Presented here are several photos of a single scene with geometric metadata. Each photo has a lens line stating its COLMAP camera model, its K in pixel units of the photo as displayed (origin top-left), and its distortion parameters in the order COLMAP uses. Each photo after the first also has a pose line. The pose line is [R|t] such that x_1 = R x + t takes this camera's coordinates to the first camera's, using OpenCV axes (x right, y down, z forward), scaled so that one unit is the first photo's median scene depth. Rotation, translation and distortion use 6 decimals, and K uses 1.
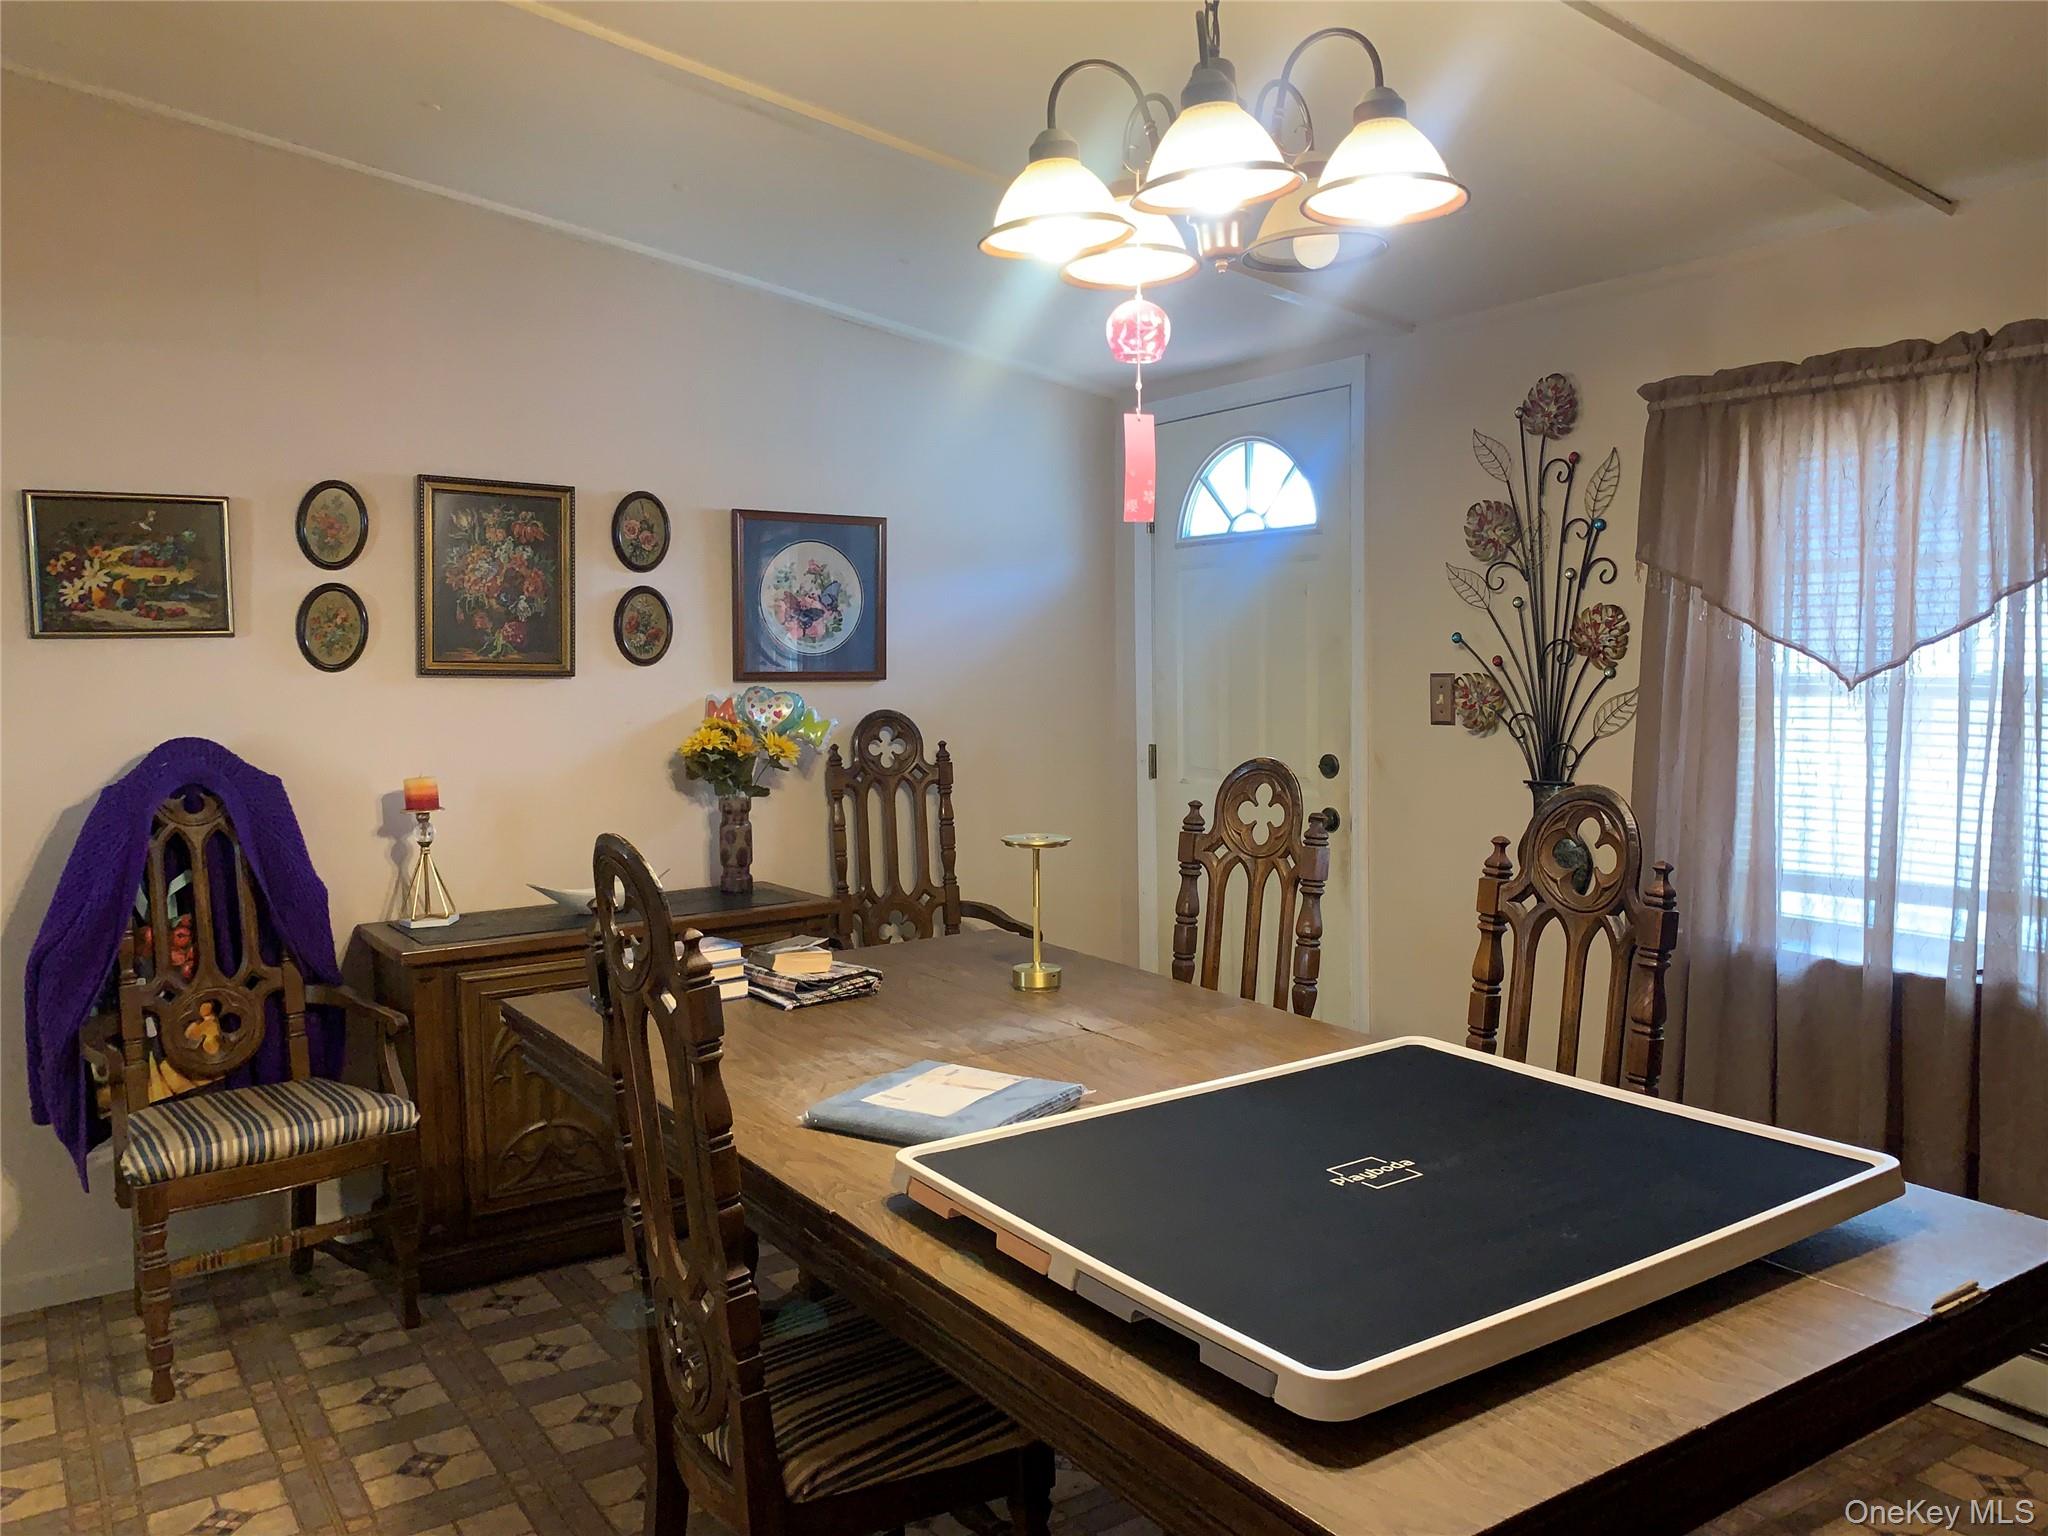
lens RADIAL K [[1554.6, 0, 1024.0], [0, 1554.6, 768.0], [0, 0, 1]] dist [0.030954, -0.064490]
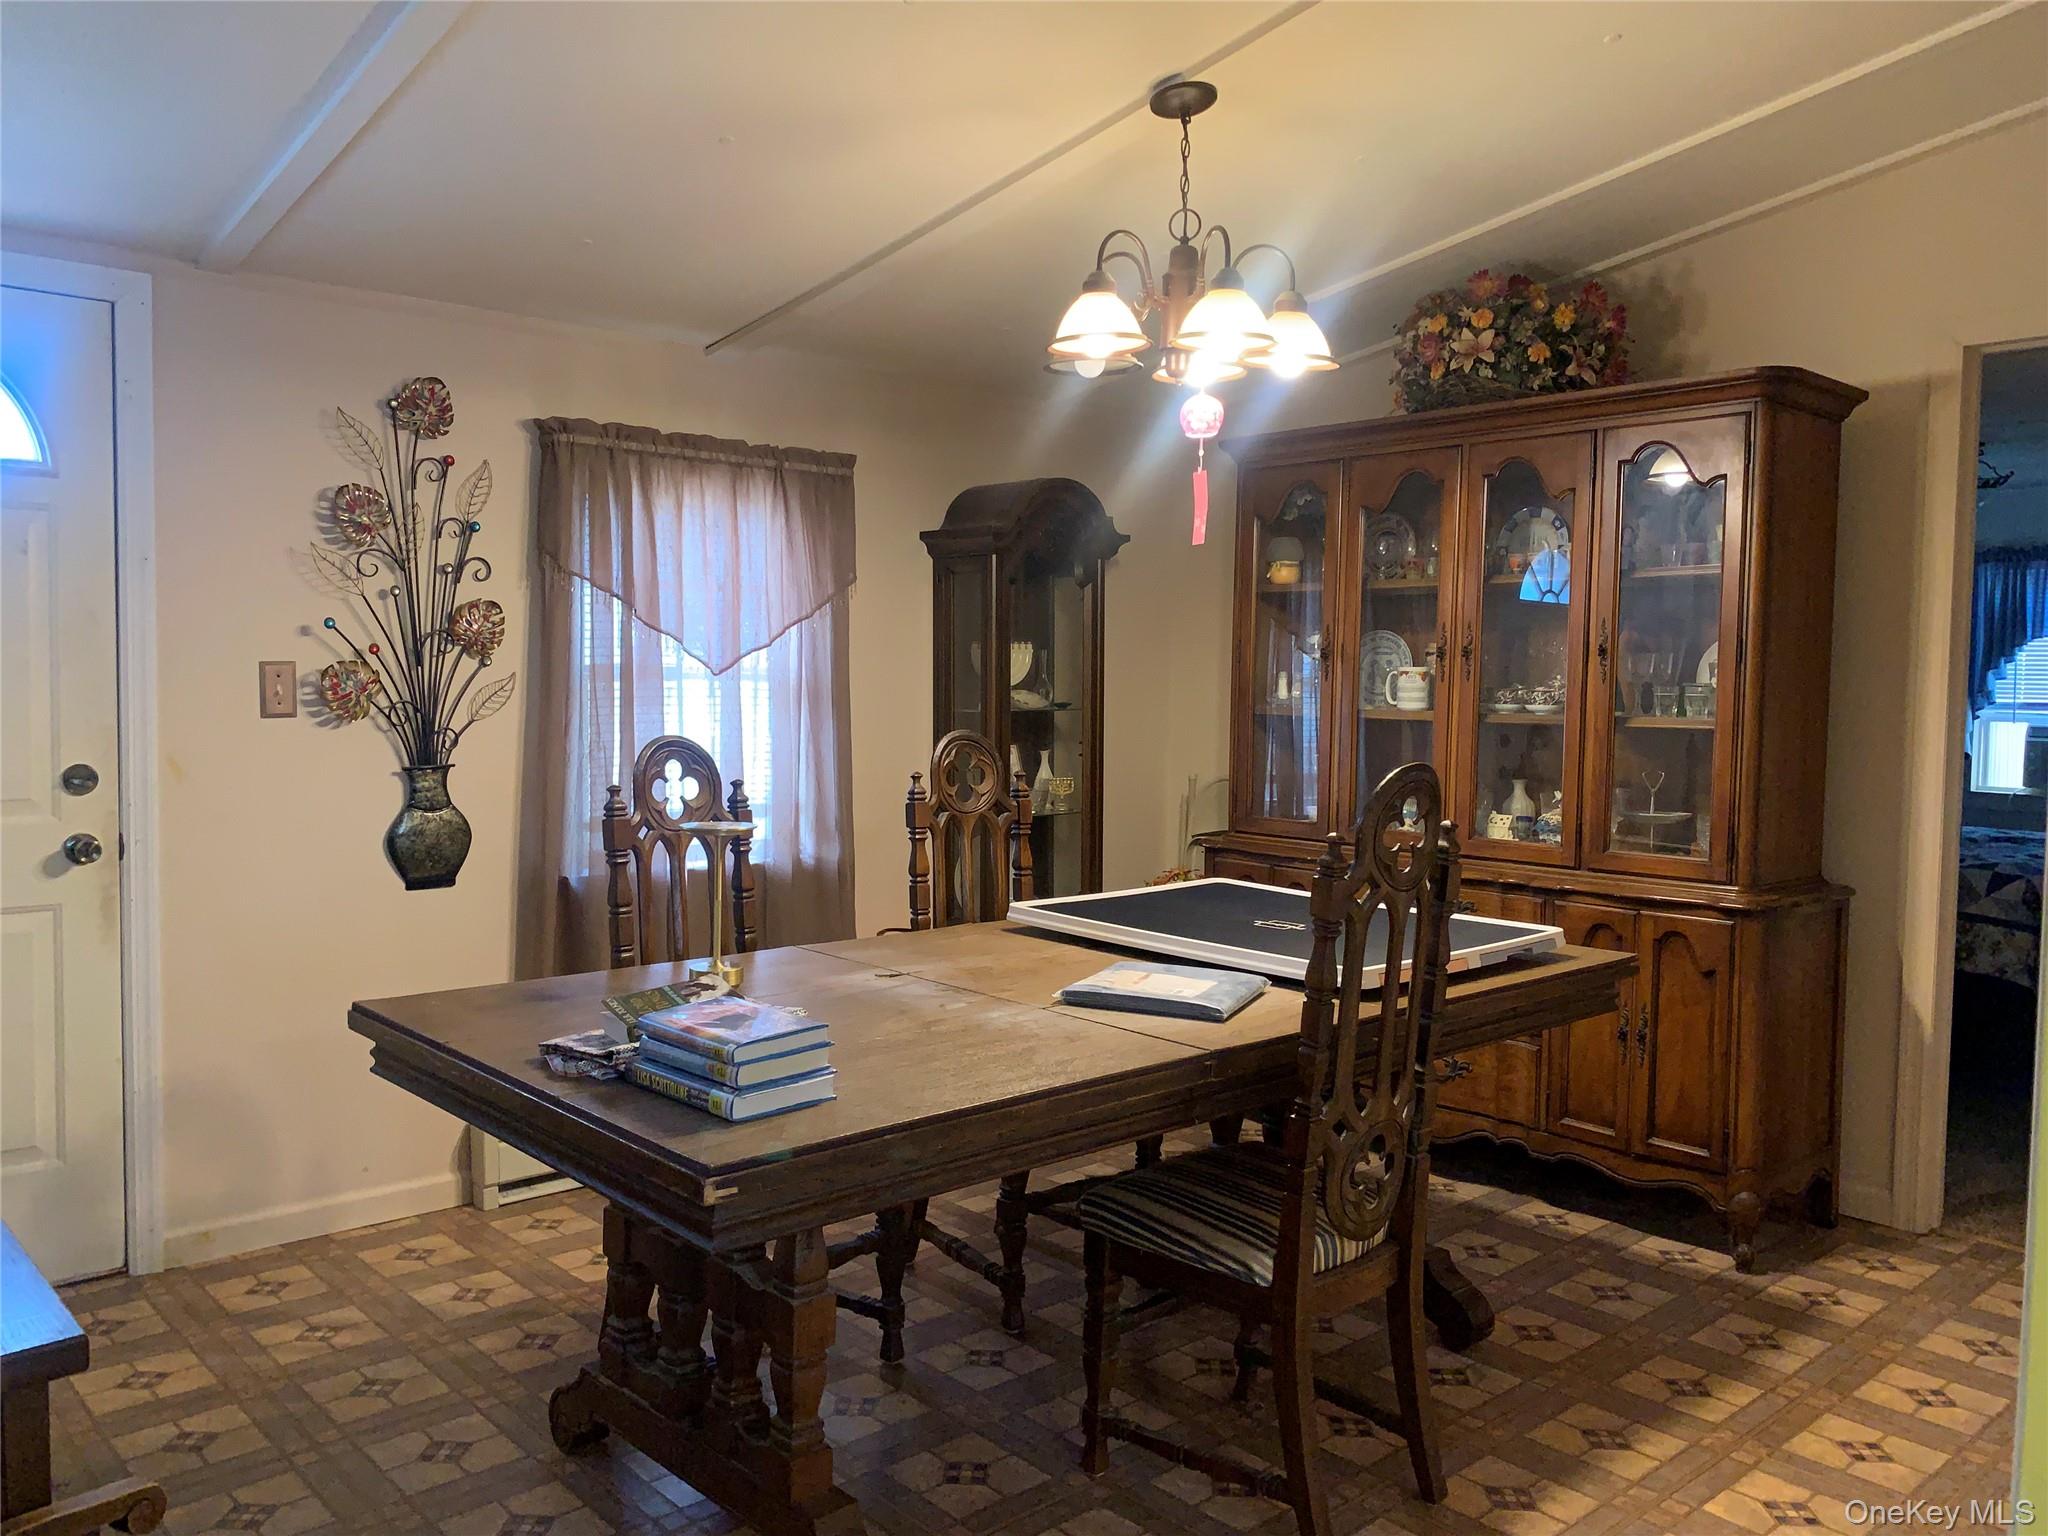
lens RADIAL K [[1554.6, 0, 1024.0], [0, 1554.6, 768.0], [0, 0, 1]] dist [0.030954, -0.064490]
pose [[-0.147394, -0.052335, 0.987692, -0.780202], [0.067348, 0.995750, 0.062812, -0.029441], [-0.986782, 0.075777, -0.143243, 0.783862]]
